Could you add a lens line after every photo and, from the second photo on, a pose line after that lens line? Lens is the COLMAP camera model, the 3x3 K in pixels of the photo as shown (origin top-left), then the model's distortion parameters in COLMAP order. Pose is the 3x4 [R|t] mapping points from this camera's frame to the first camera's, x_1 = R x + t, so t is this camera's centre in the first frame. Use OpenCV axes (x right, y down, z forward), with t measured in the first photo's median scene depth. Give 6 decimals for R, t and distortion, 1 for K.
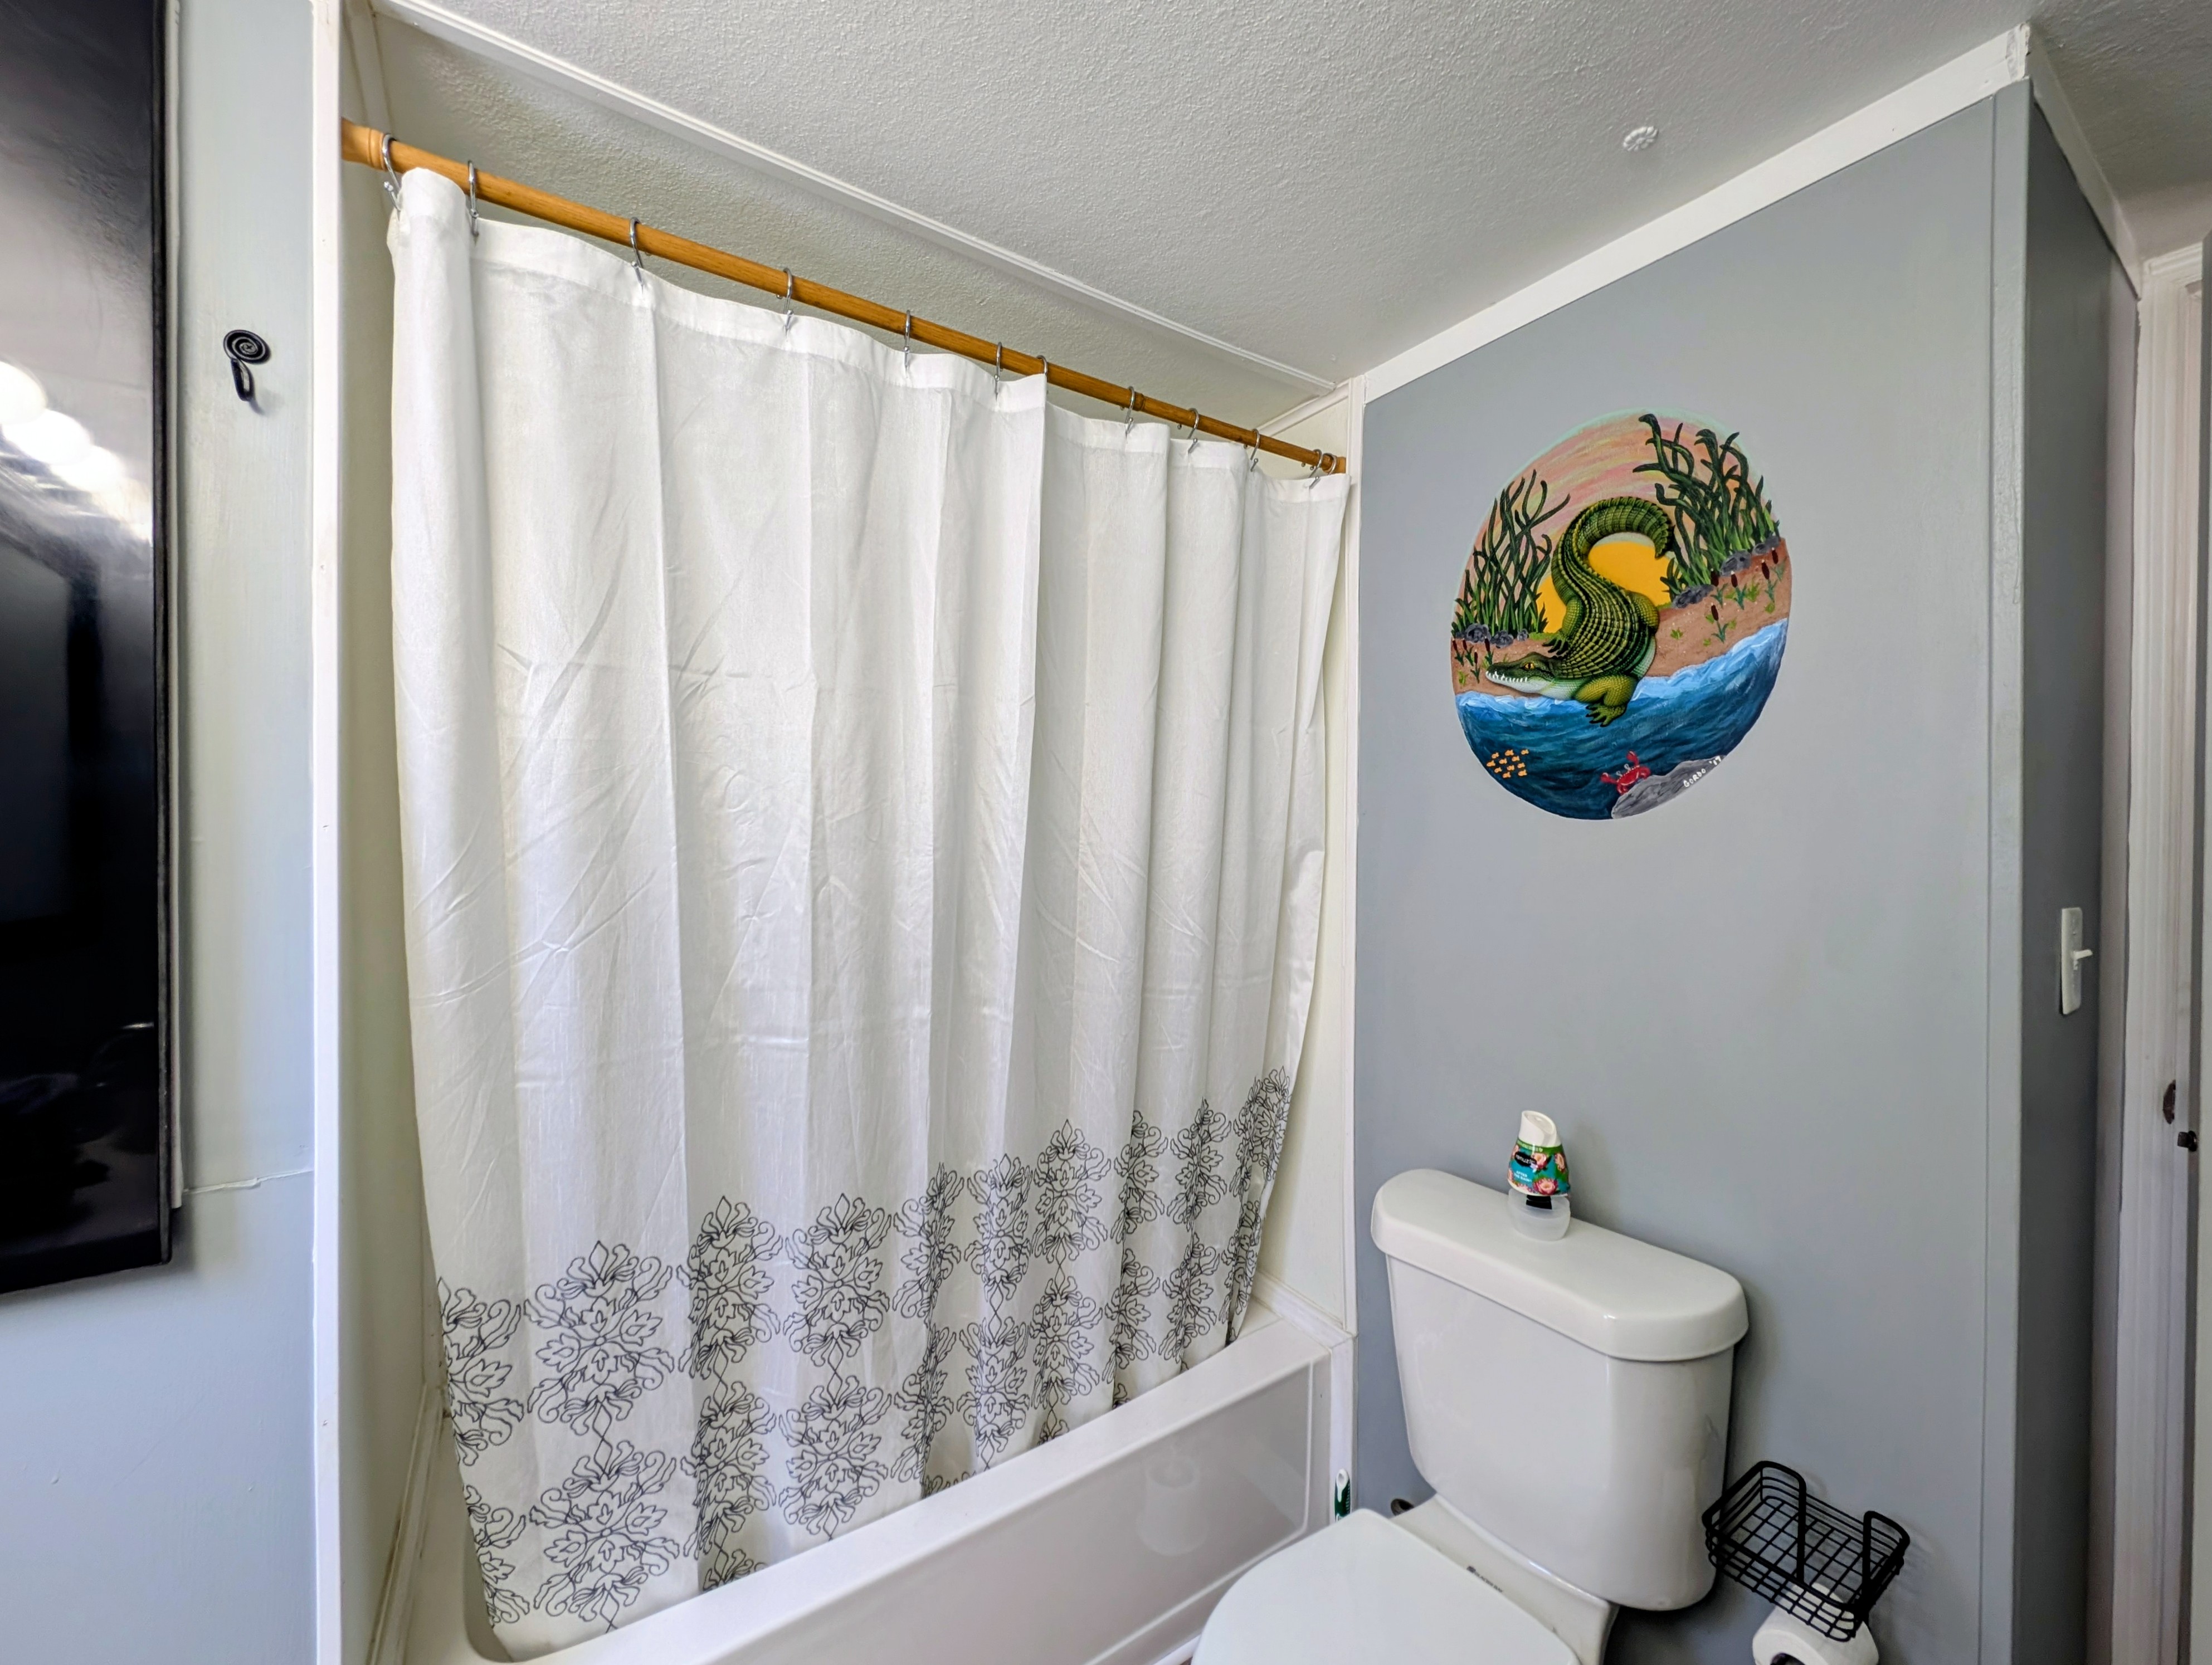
lens RADIAL K [[861.9, 0, 1096.7], [0, 861.9, 839.3], [0, 0, 1]] dist [0.020340, -0.017342]
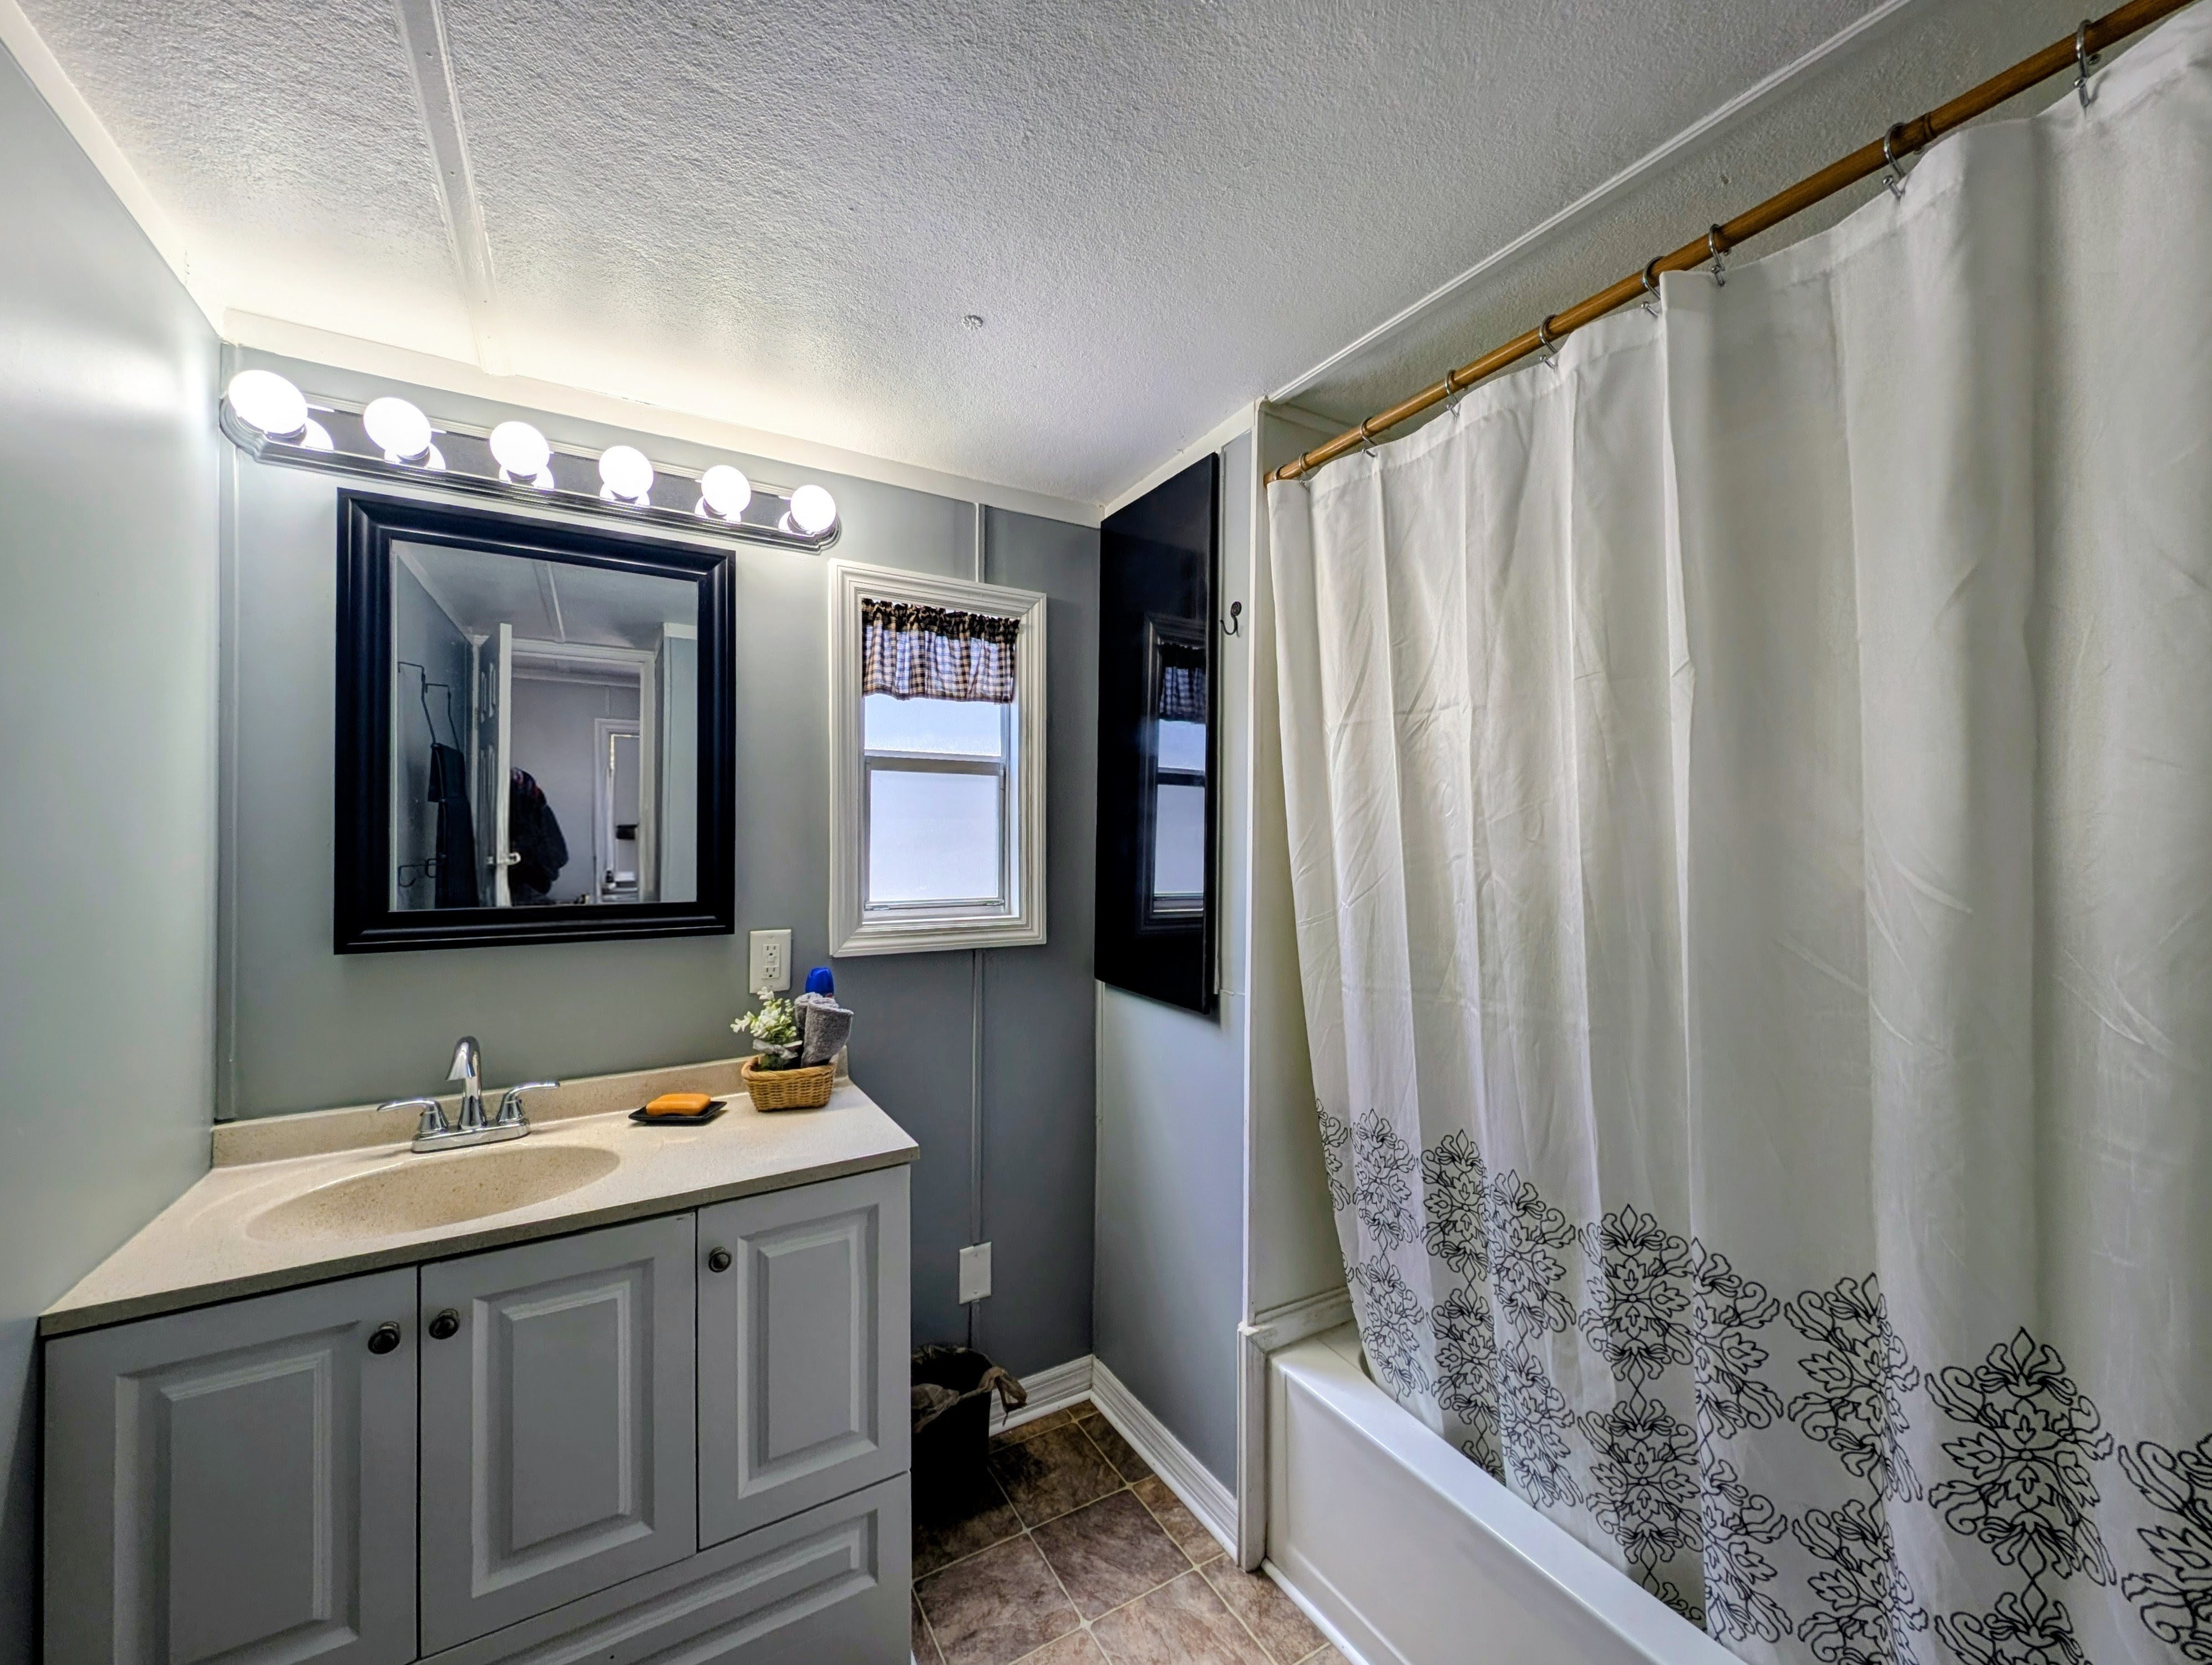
lens RADIAL K [[848.5, 0, 1107.7], [0, 848.5, 834.7], [0, 0, 1]] dist [0.019123, -0.010359]
pose [[-0.056978, -0.003567, -0.998369, 0.822919], [-0.025248, 0.999679, -0.002130, 0.009831], [0.998056, 0.025085, -0.057049, 0.567875]]
